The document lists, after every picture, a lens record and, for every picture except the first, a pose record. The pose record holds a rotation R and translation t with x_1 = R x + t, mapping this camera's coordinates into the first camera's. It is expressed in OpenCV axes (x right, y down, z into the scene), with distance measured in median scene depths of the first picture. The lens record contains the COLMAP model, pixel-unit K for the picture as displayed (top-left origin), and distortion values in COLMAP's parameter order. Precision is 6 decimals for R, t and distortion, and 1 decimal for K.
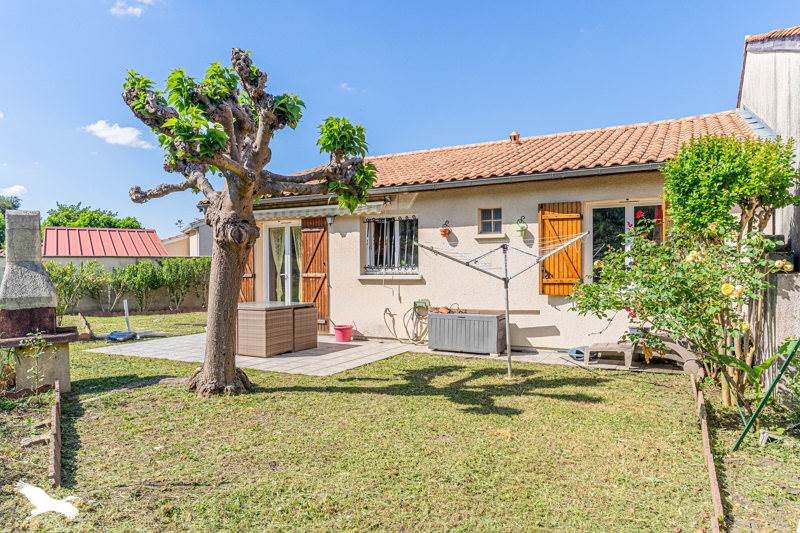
lens RADIAL K [[548.4, 0, 401.2], [0, 548.4, 269.4], [0, 0, 1]] dist [0.002620, 0.000424]
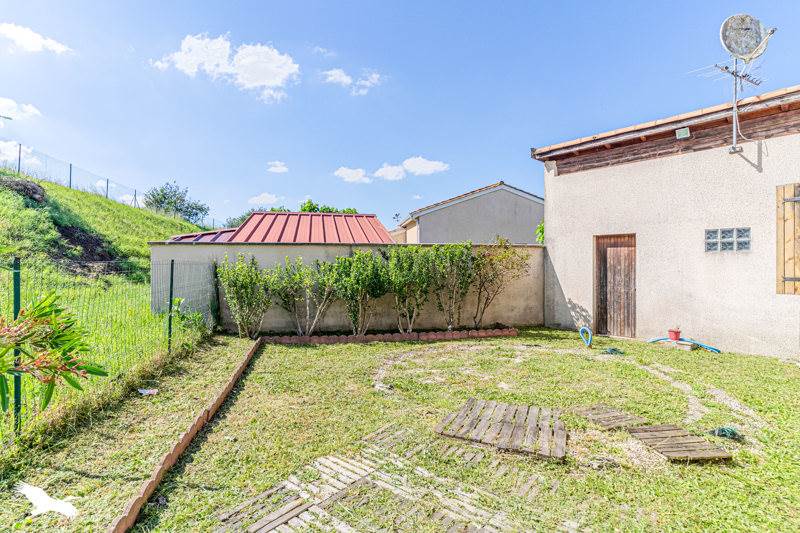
lens RADIAL K [[406.8, 0, 399.8], [0, 406.8, 264.6], [0, 0, 1]] dist [0.004983, -0.000587]
pose [[0.939007, 0.008480, -0.343793, -0.266821], [-0.009136, 0.999958, -0.000290, 0.000198], [0.343777, 0.003413, 0.939045, 0.578216]]
